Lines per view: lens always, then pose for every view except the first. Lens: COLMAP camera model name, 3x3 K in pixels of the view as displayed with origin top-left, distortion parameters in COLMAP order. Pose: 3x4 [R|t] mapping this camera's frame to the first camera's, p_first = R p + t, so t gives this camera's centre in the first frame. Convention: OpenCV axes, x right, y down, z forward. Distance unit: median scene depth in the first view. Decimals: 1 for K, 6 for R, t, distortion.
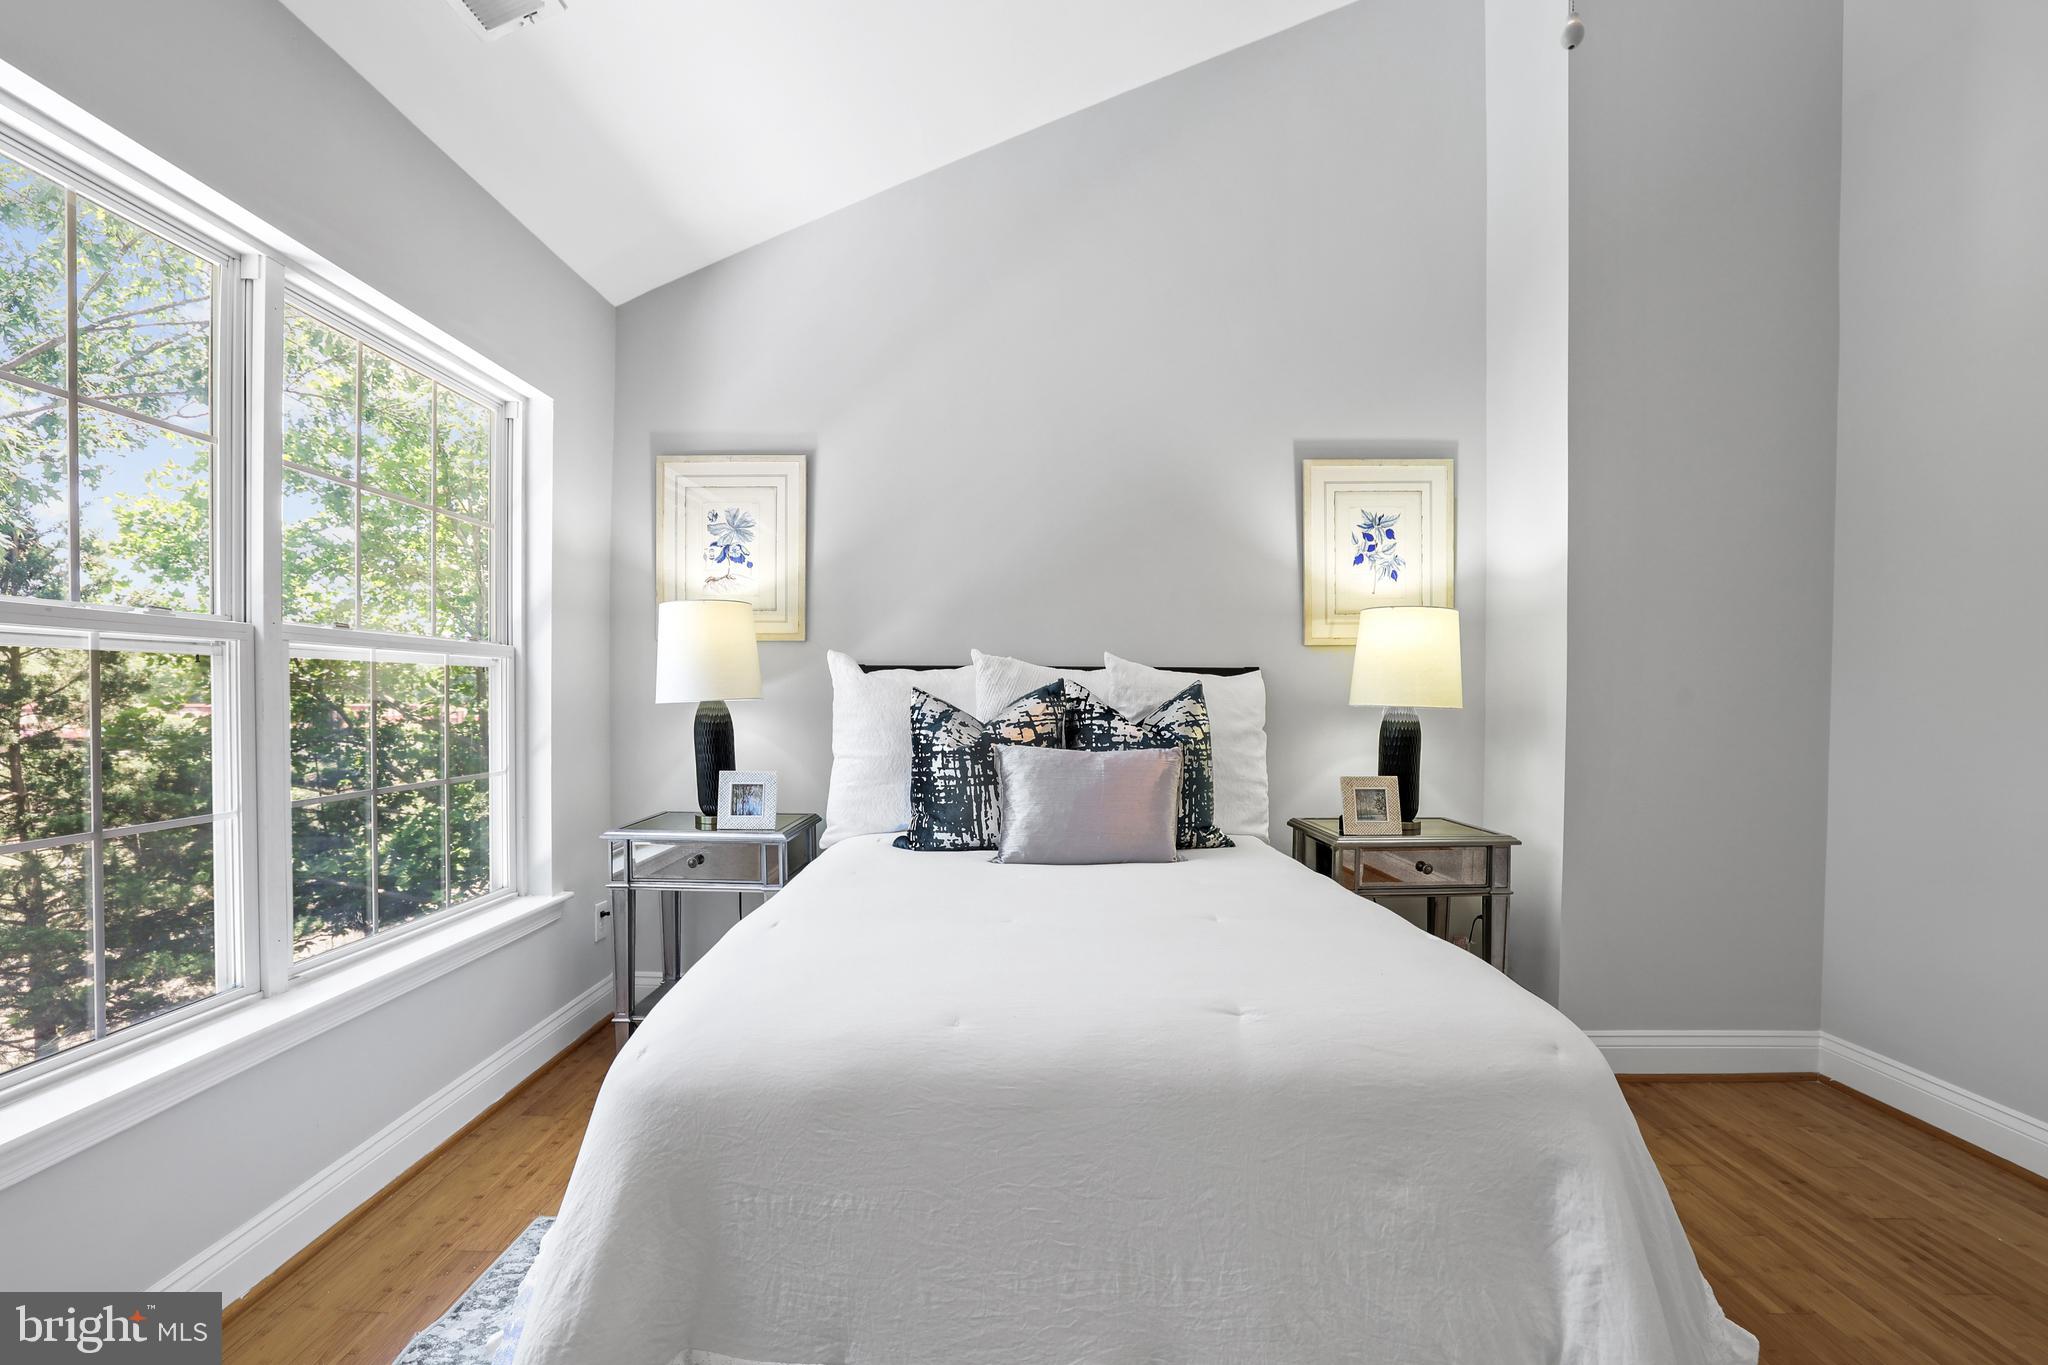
lens RADIAL K [[905.7, 0, 1023.3], [0, 905.7, 711.3], [0, 0, 1]] dist [-0.060701, 0.031245]
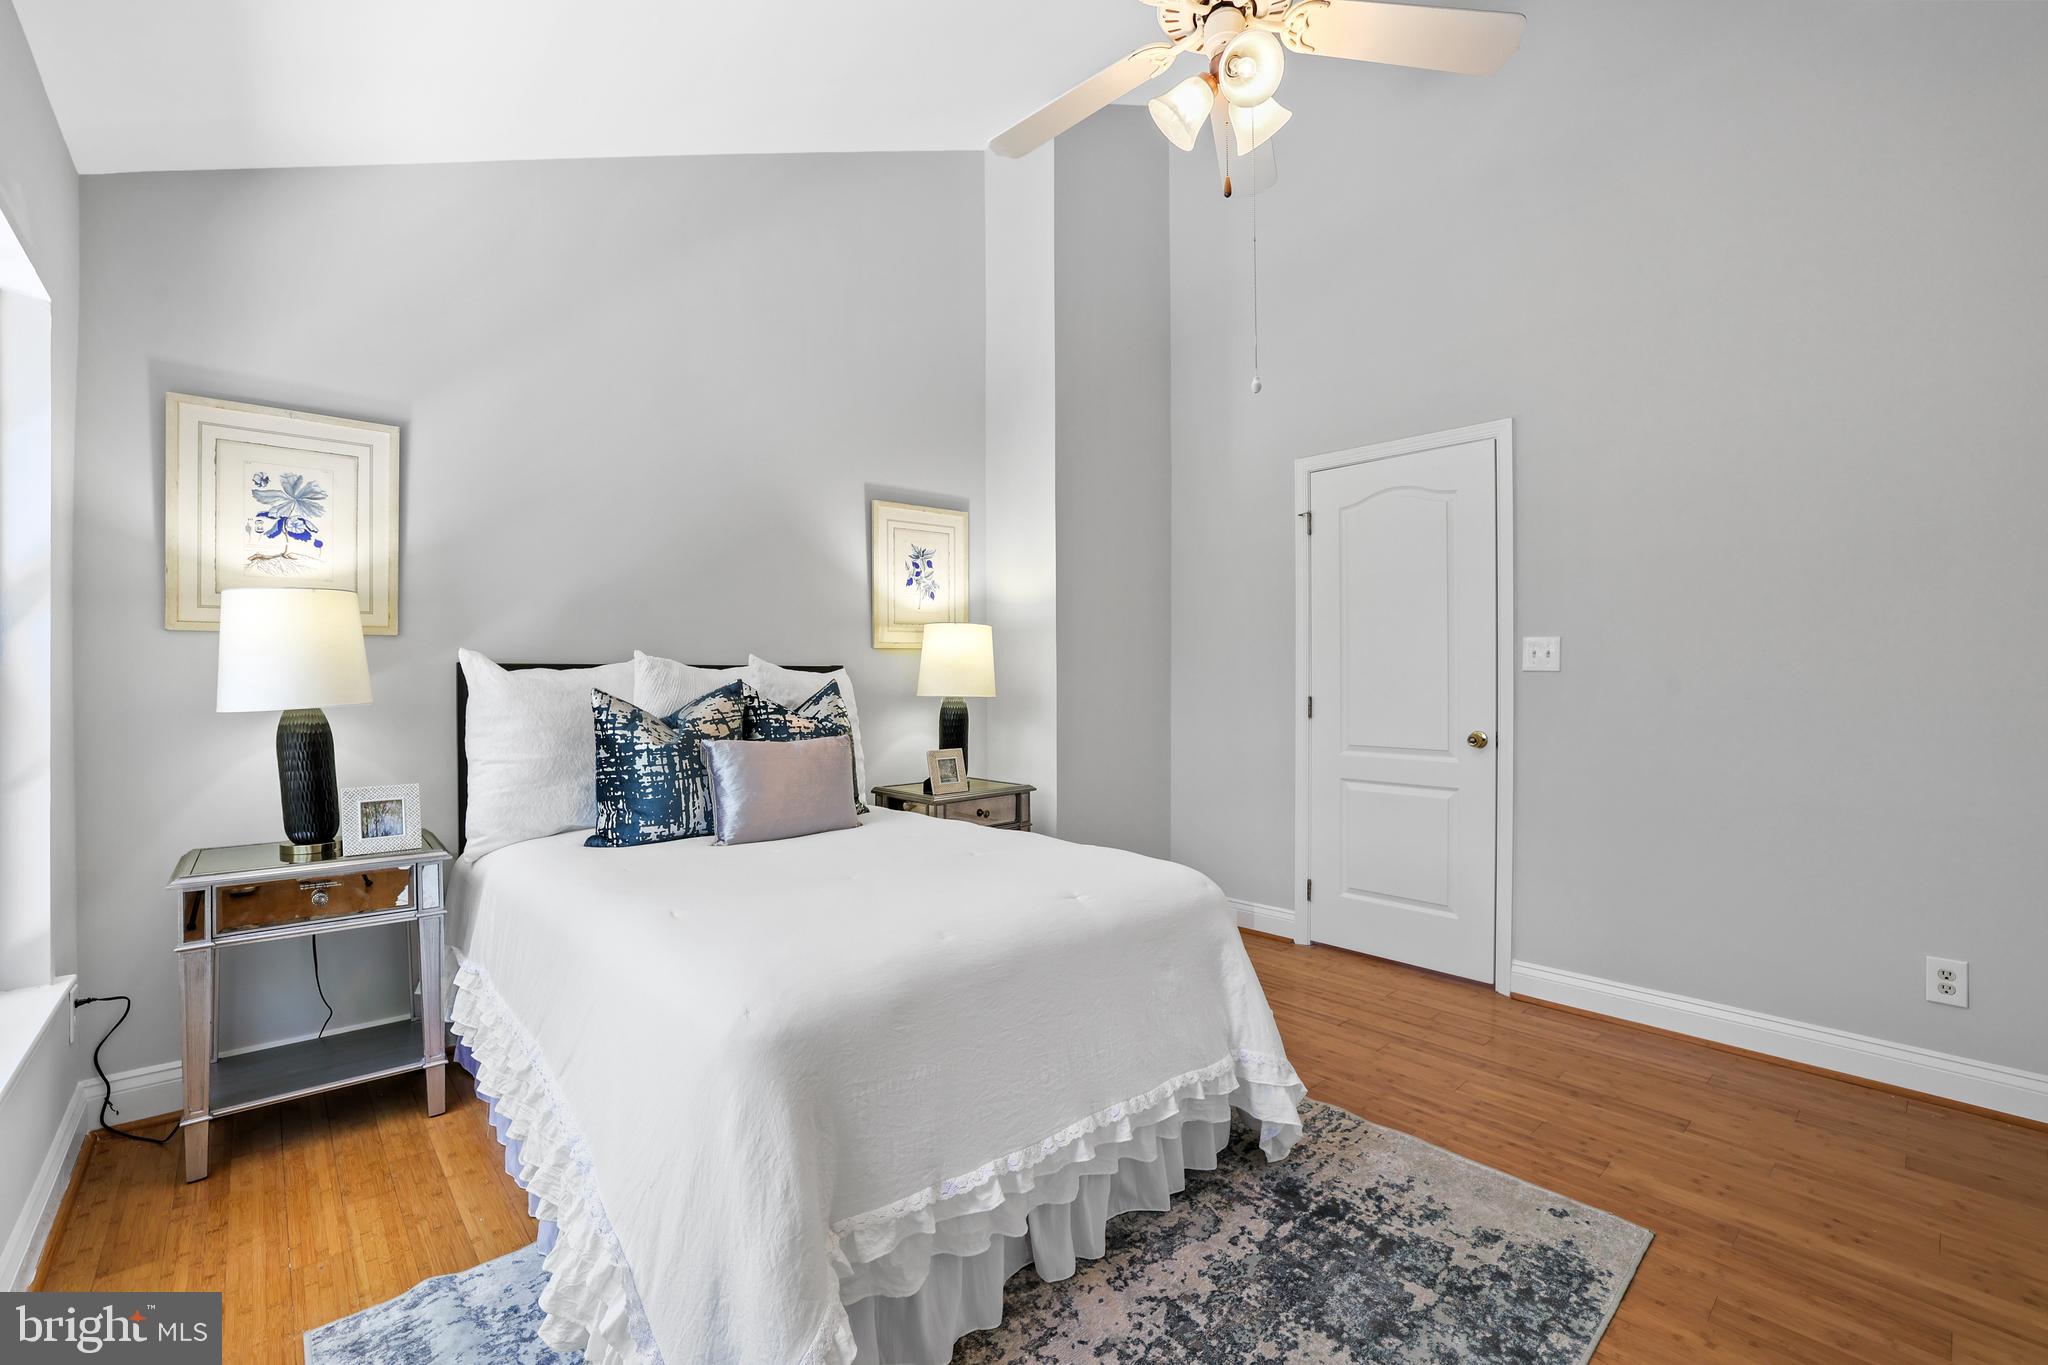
lens RADIAL K [[903.5, 0, 1020.2], [0, 903.5, 674.0], [0, 0, 1]] dist [-0.052708, 0.020387]
pose [[0.731515, -0.005446, 0.681803, -0.466066], [0.017675, 0.999784, -0.010978, -0.023964], [-0.681596, 0.020081, 0.731453, -0.062794]]
